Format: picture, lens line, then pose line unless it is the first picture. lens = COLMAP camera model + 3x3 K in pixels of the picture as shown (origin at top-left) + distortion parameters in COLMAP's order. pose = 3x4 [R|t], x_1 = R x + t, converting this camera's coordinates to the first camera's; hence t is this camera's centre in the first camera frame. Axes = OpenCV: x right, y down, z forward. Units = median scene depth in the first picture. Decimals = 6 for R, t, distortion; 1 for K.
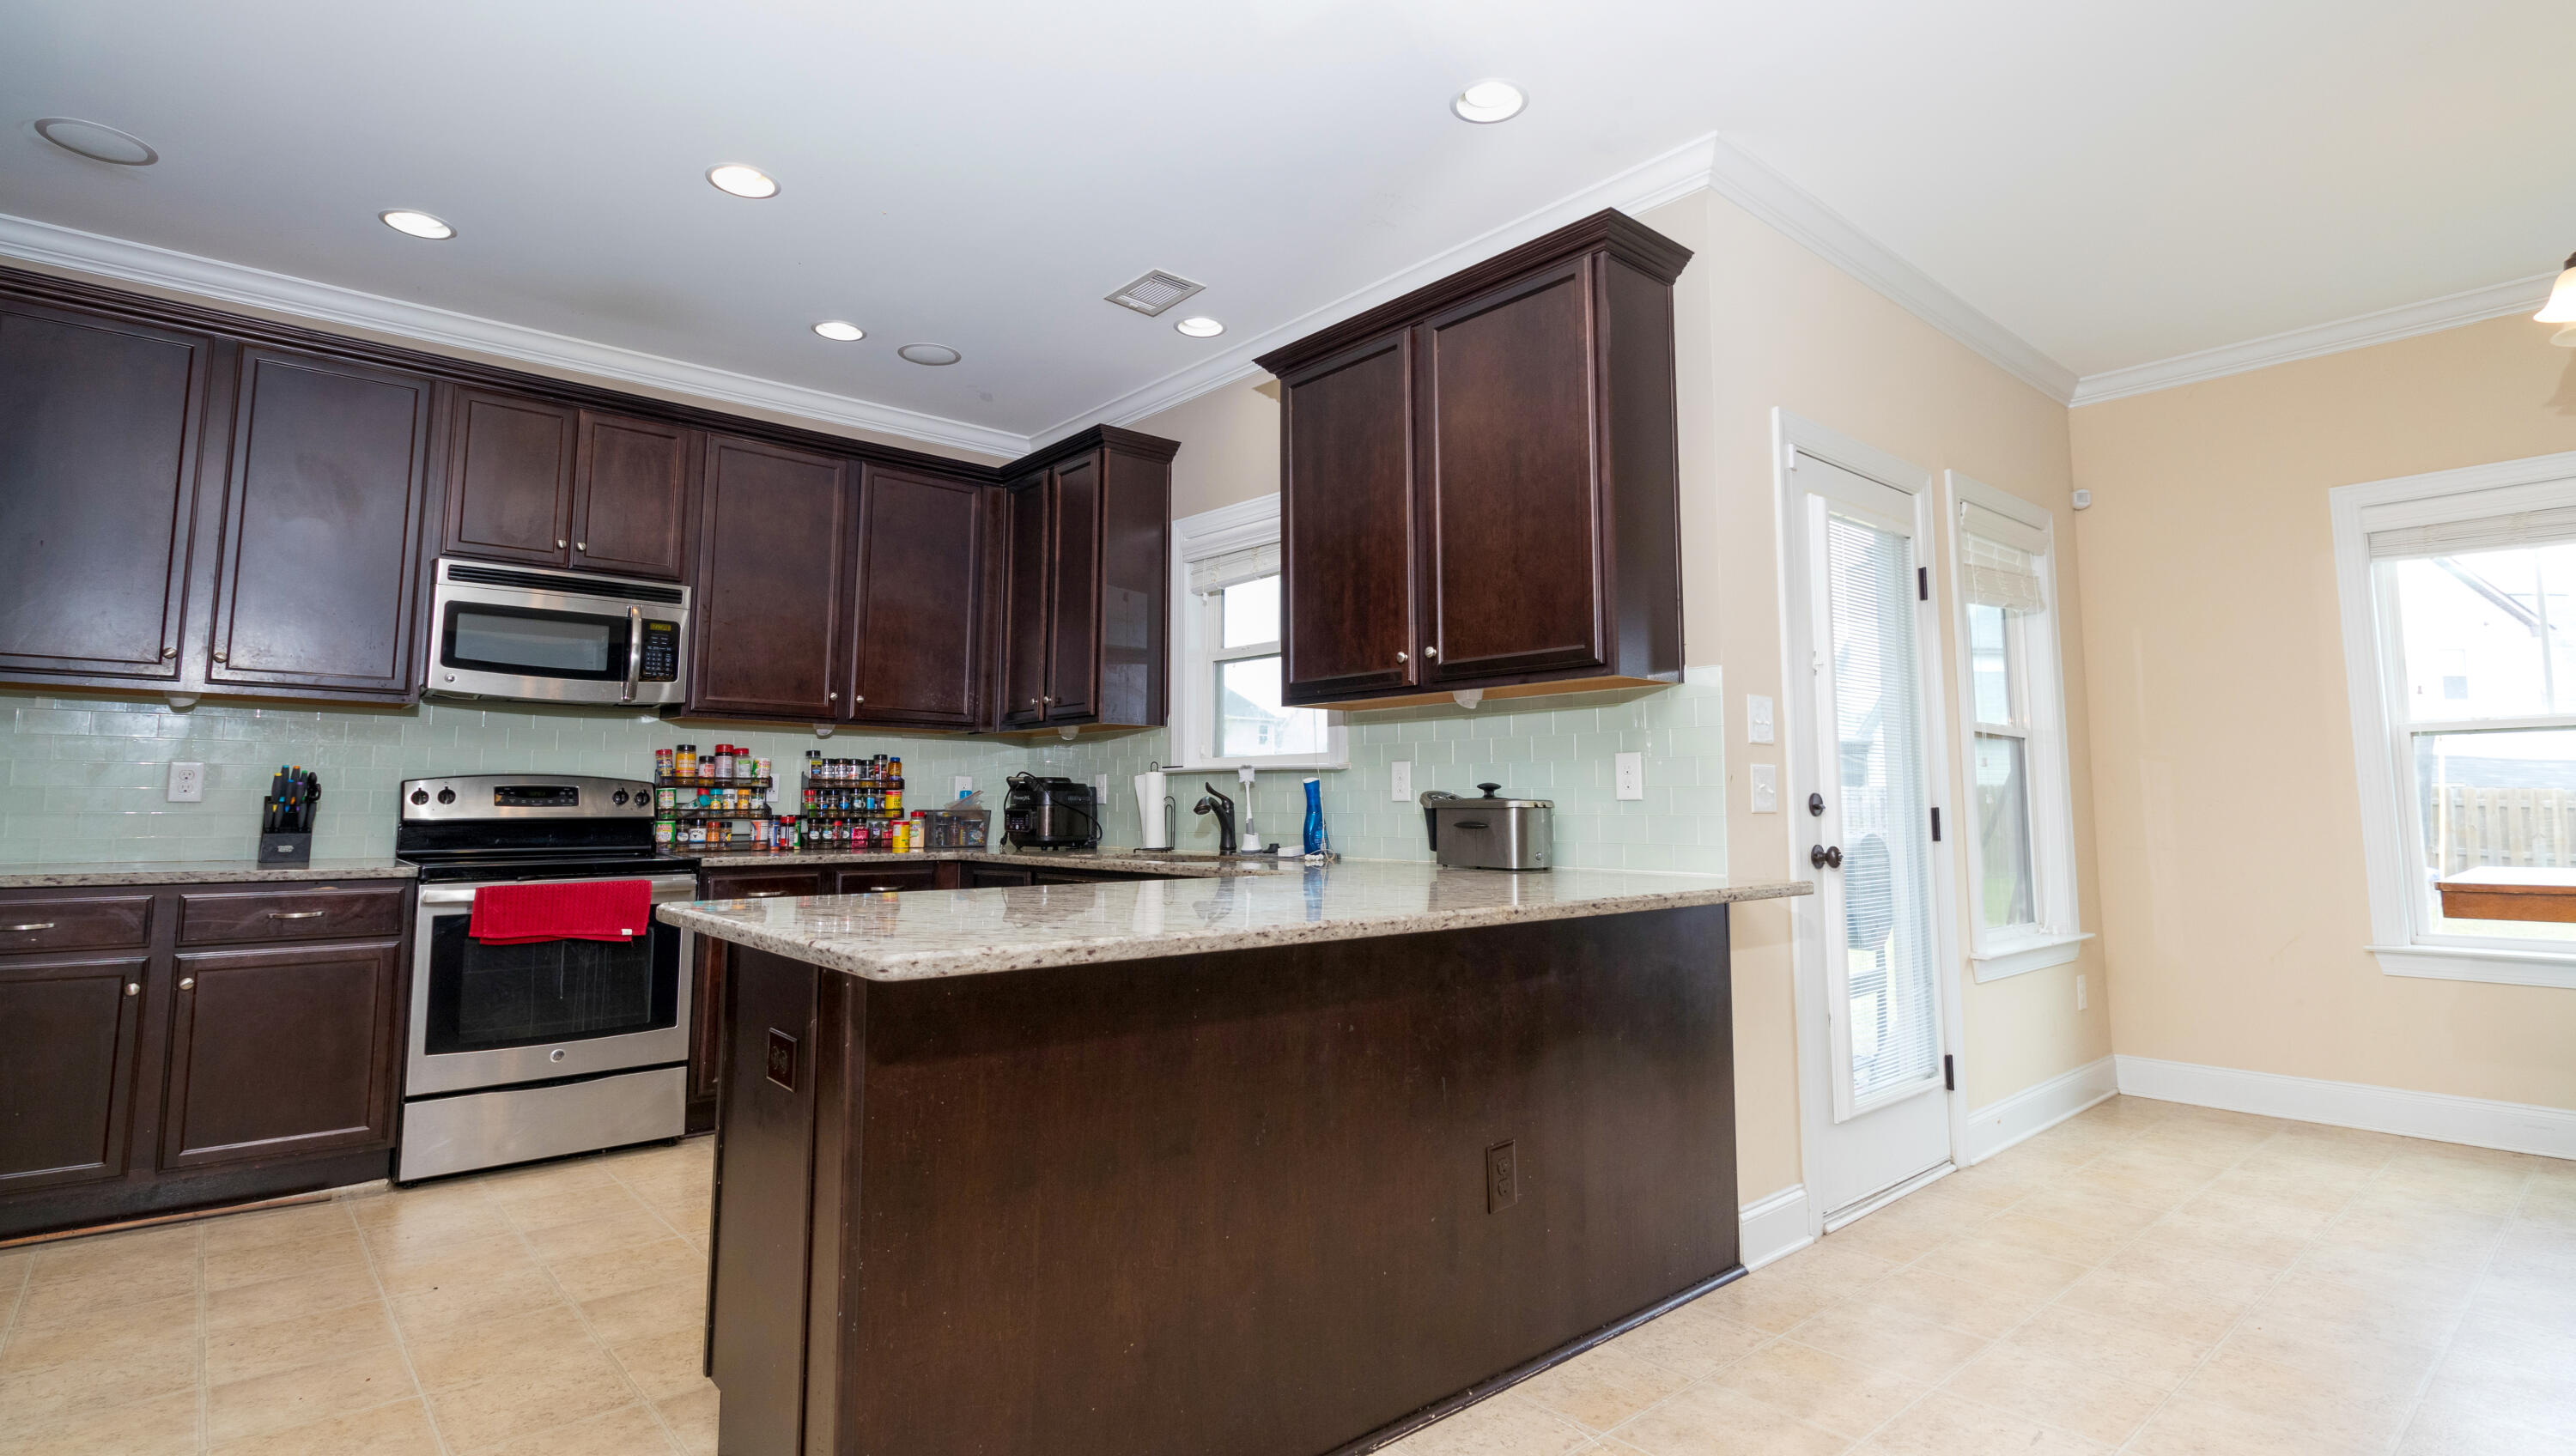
lens RADIAL K [[1234.6, 0, 1301.3], [0, 1234.6, 675.3], [0, 0, 1]] dist [0.002579, -0.000122]
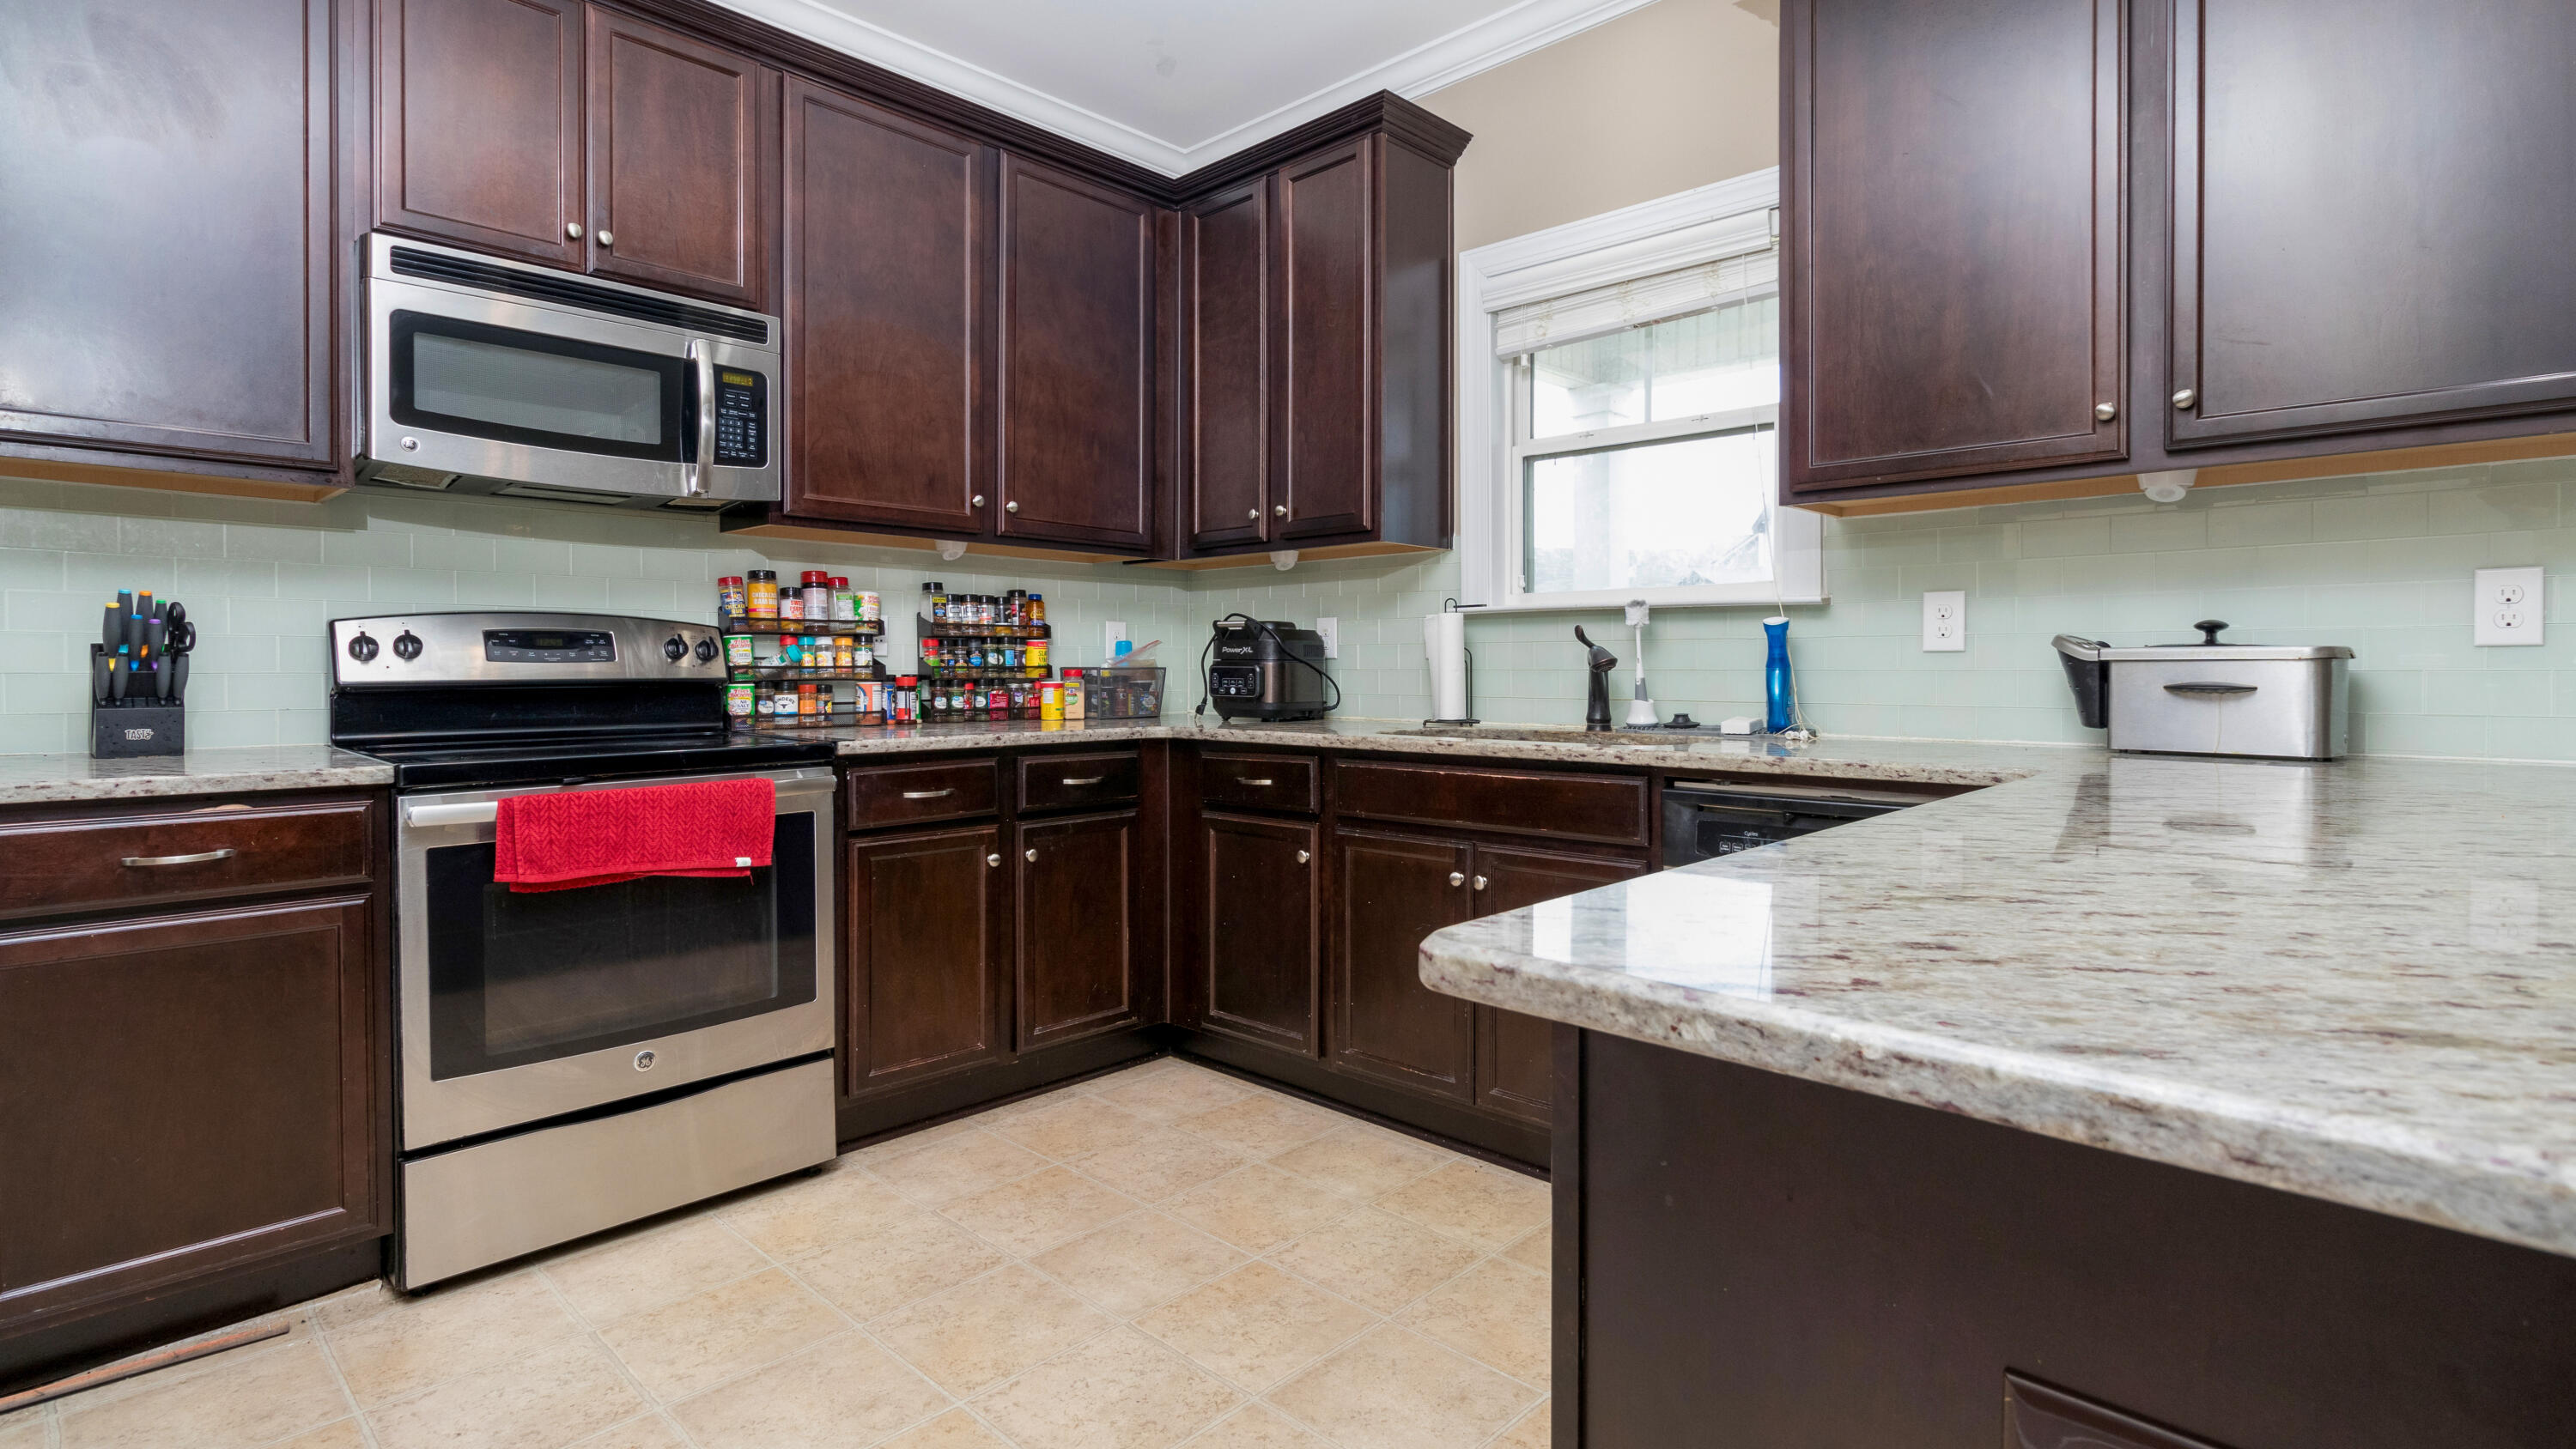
lens RADIAL K [[1218.2, 0, 1299.3], [0, 1218.2, 679.2], [0, 0, 1]] dist [-0.002228, -0.000884]
pose [[0.996019, -0.002988, 0.089095, -0.281760], [-0.007408, 0.993207, 0.116129, 0.037950], [-0.088837, -0.116326, 0.989230, 0.333759]]
